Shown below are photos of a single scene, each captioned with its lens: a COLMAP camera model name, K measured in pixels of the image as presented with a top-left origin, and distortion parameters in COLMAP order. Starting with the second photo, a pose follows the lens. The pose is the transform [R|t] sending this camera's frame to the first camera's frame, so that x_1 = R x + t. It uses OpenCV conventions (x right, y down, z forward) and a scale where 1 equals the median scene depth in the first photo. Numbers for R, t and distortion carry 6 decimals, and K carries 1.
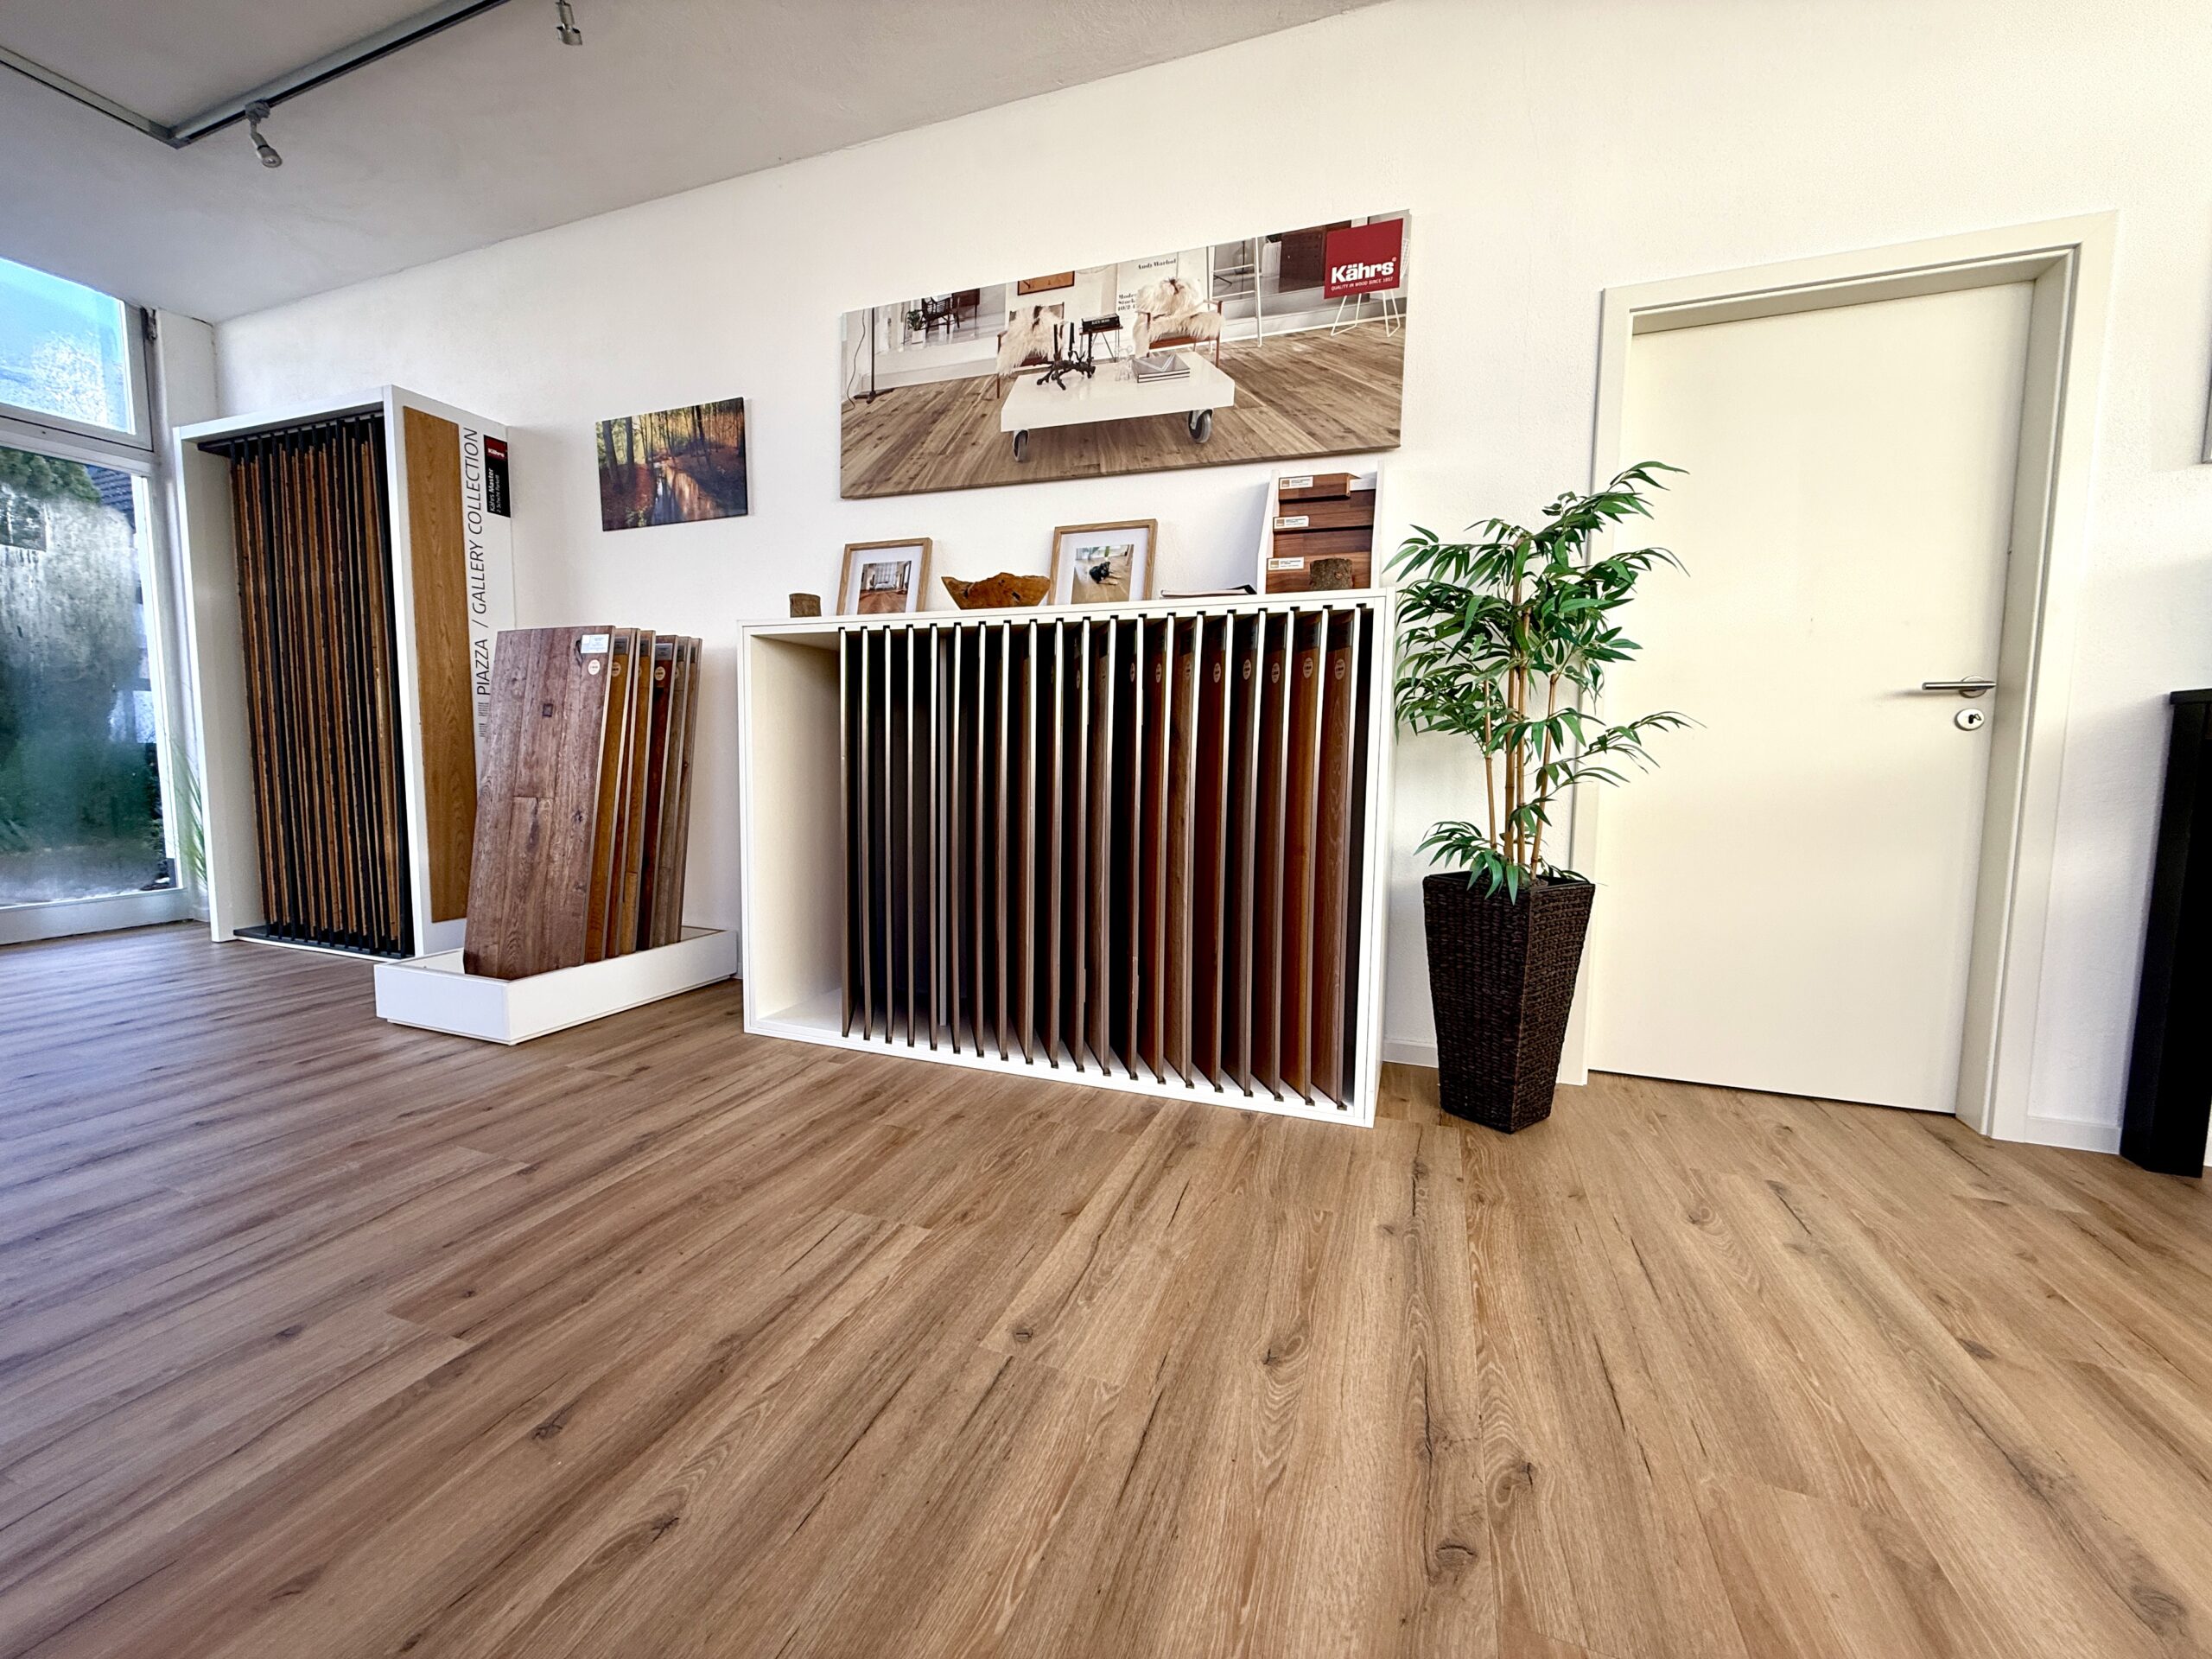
lens RADIAL K [[885.7, 0, 1106.0], [0, 885.7, 829.5], [0, 0, 1]] dist [0.000644, 0.000123]
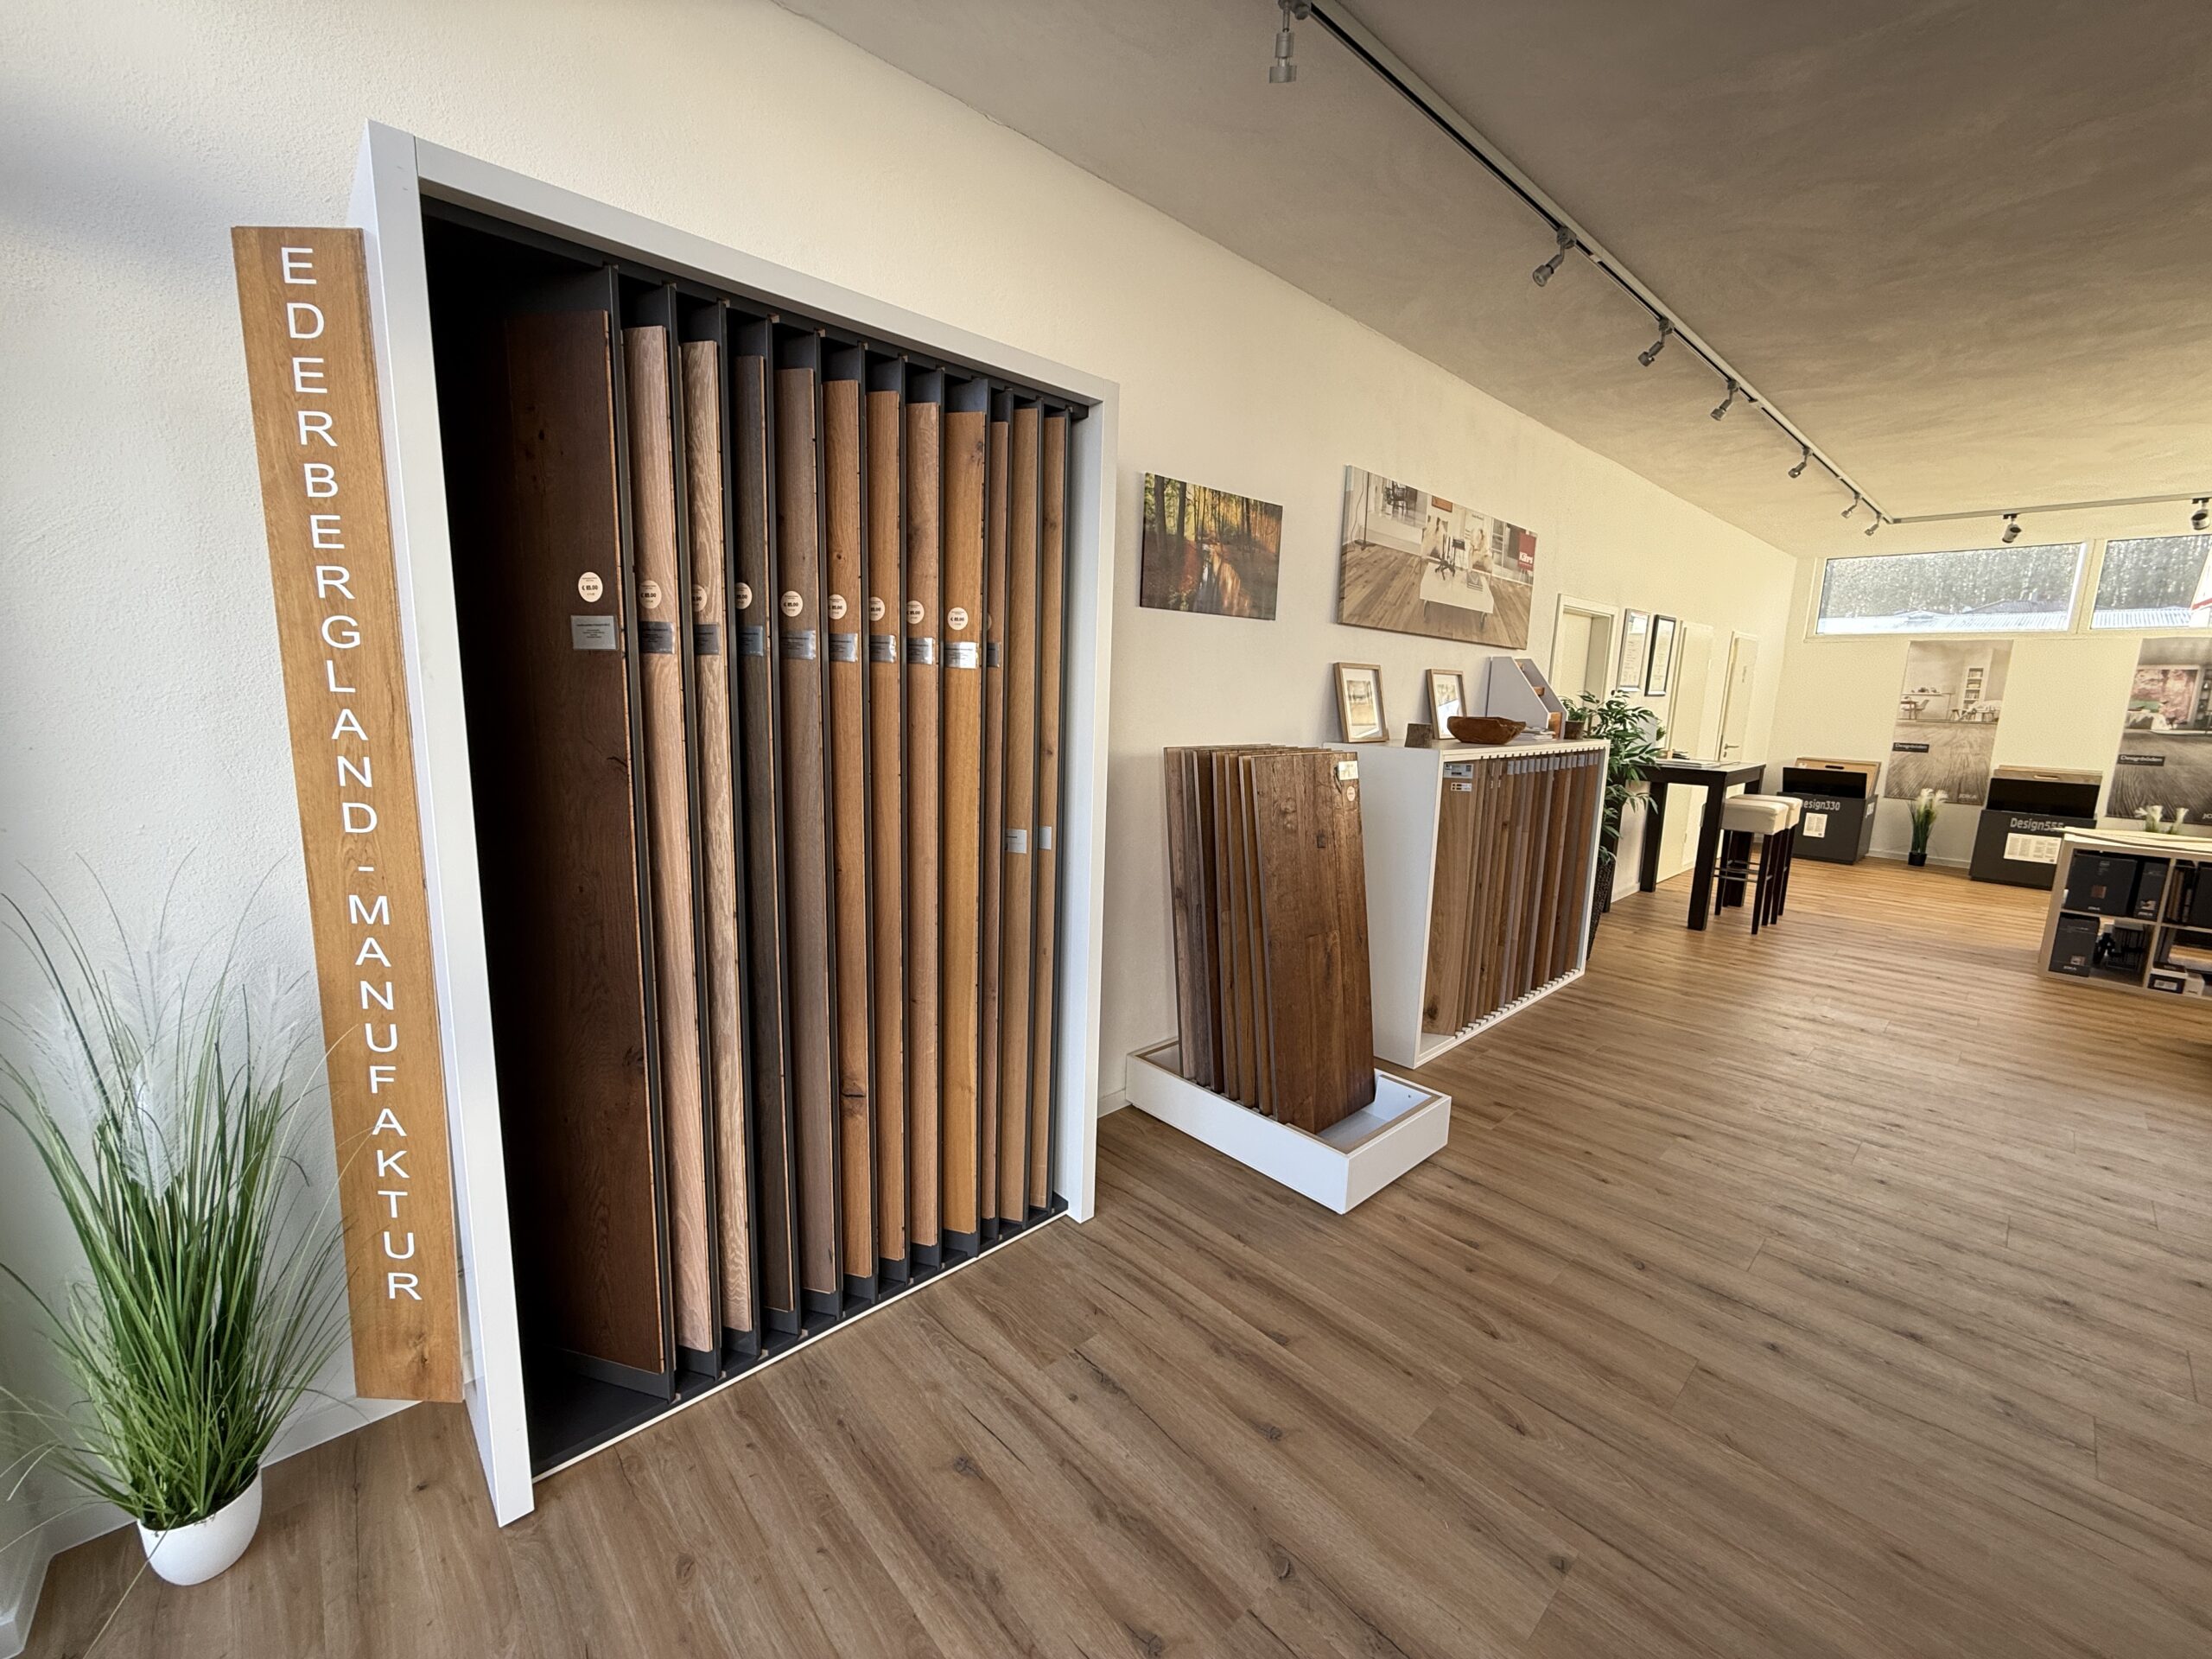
lens RADIAL K [[885.7, 0, 1106.0], [0, 885.7, 829.5], [0, 0, 1]] dist [0.000644, 0.000123]
pose [[0.441170, -0.144228, 0.885758, -1.598024], [0.057142, 0.989513, 0.132661, -0.291132], [-0.895602, -0.007913, 0.444785, 0.793200]]
